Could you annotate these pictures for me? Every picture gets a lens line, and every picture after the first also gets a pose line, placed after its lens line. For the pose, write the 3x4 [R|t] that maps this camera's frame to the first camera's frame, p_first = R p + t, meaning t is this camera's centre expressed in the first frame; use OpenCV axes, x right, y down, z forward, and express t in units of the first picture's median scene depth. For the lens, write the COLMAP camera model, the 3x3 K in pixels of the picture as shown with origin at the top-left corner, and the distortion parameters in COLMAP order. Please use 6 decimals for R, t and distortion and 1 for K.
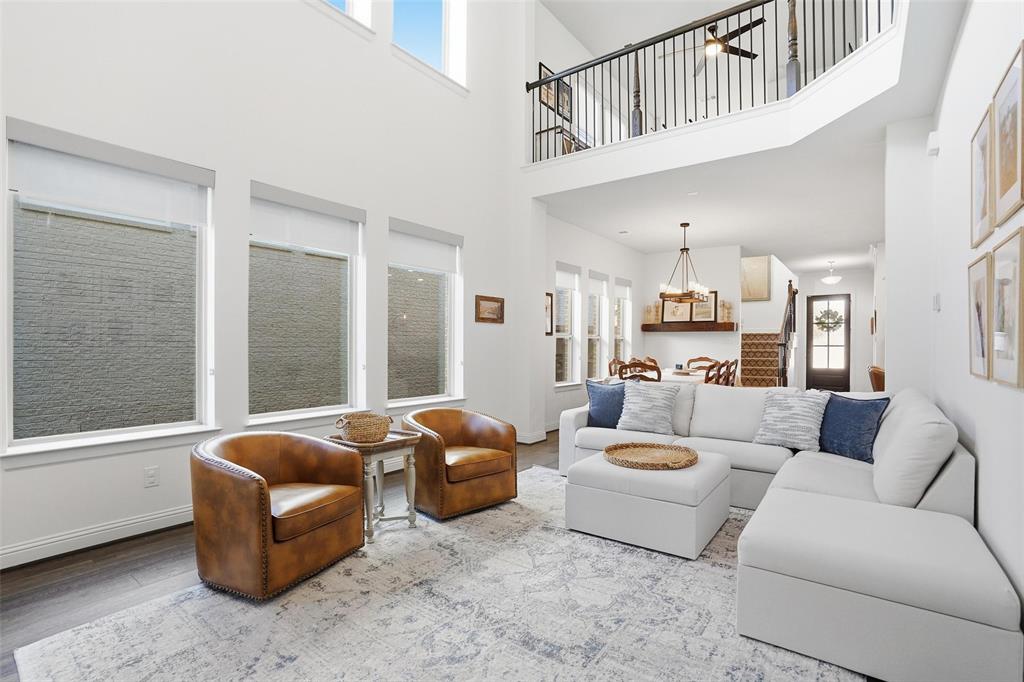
lens RADIAL K [[479.1, 0, 512.4], [0, 479.1, 349.1], [0, 0, 1]] dist [-0.042140, 0.000010]
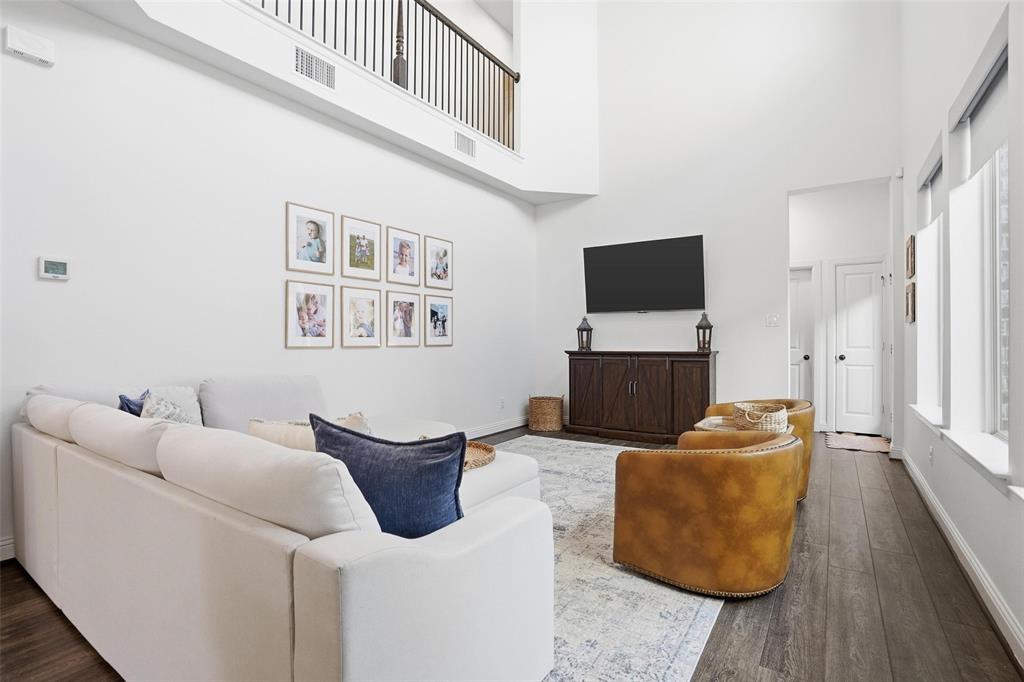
lens RADIAL K [[508.4, 0, 514.9], [0, 508.4, 333.9], [0, 0, 1]] dist [-0.001920, -0.000148]
pose [[-0.998601, -0.006700, -0.052444, 0.075849], [-0.006583, 0.999975, -0.002403, 0.000489], [0.052459, -0.002054, -0.998621, 0.702570]]
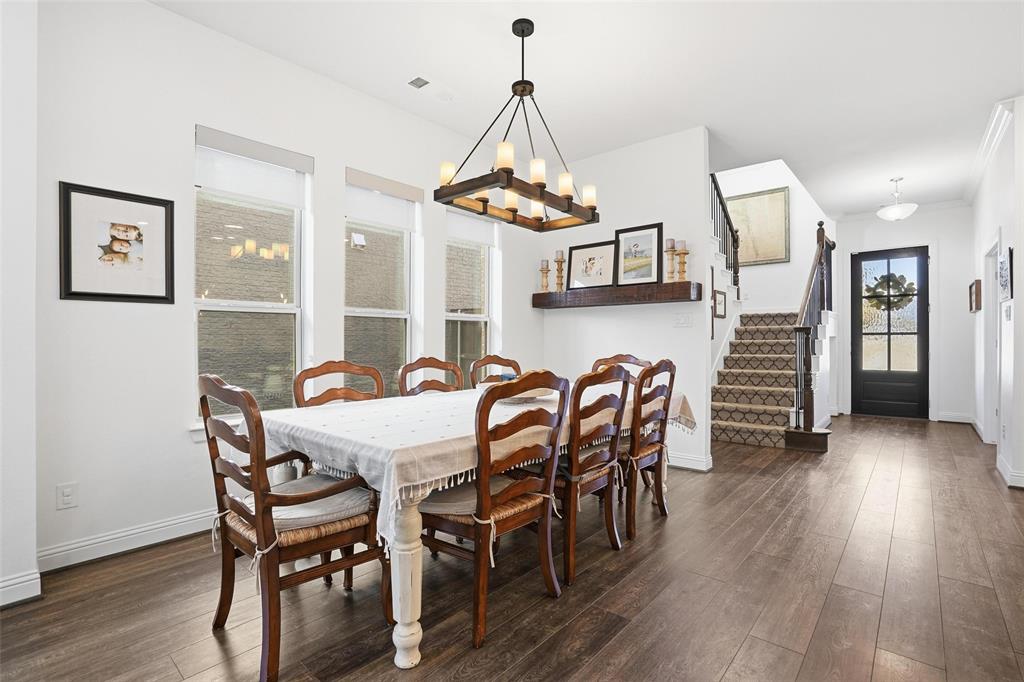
lens RADIAL K [[489.5, 0, 514.3], [0, 489.5, 343.4], [0, 0, 1]] dist [-0.016587, 0.000018]
pose [[0.998616, -0.006545, -0.052184, 0.300776], [0.006259, 0.999964, -0.005646, 0.008298], [0.052220, 0.005312, 0.998621, 0.474618]]
